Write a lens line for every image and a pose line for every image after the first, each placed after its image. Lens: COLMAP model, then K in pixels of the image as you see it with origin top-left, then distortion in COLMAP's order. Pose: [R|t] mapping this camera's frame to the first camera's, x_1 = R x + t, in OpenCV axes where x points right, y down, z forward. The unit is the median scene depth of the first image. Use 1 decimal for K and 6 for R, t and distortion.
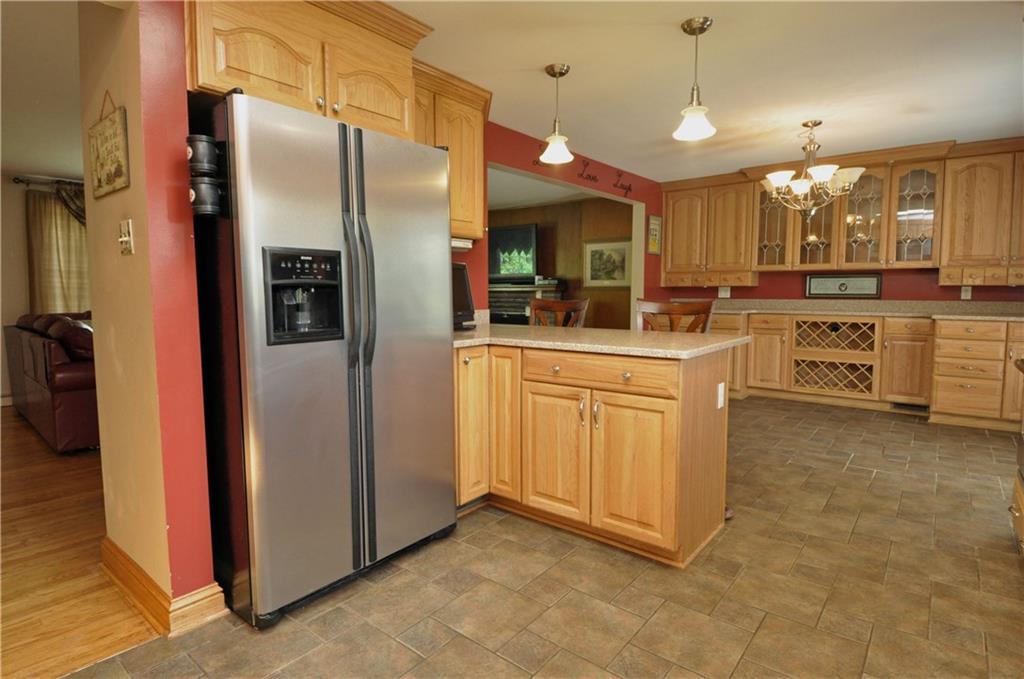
lens RADIAL K [[527.6, 0, 510.7], [0, 527.6, 335.3], [0, 0, 1]] dist [0.037365, -0.045386]
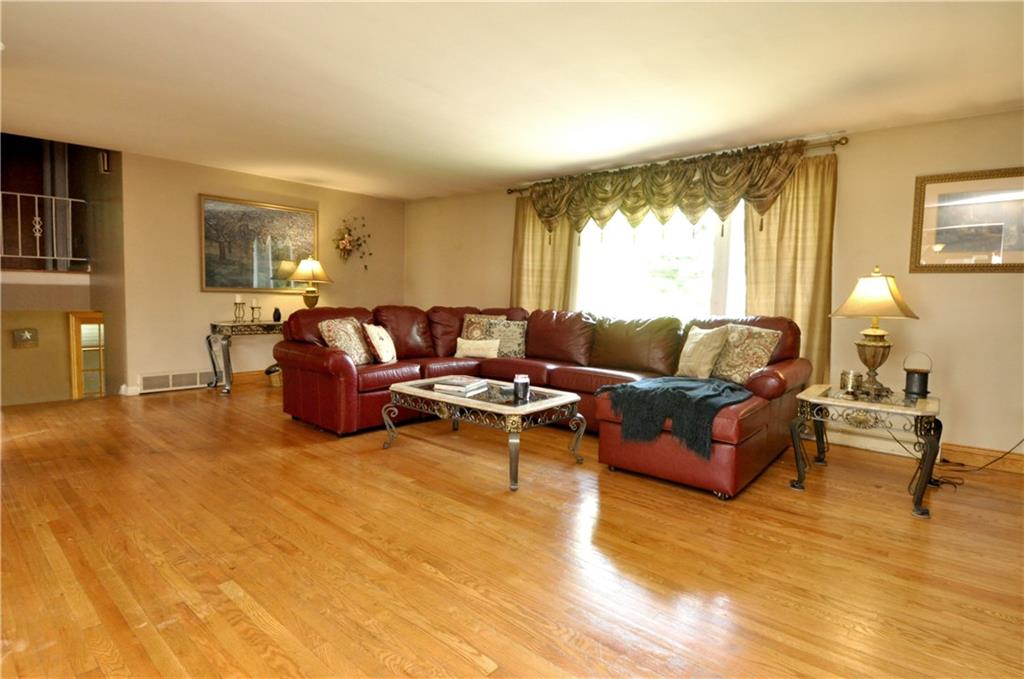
lens RADIAL K [[527.6, 0, 510.7], [0, 527.6, 335.3], [0, 0, 1]] dist [0.037365, -0.045386]
pose [[-0.037109, 0.077166, -0.996327, 0.288098], [-0.111620, 0.990455, 0.080869, -0.097887], [0.993058, 0.114211, -0.028142, 1.343872]]
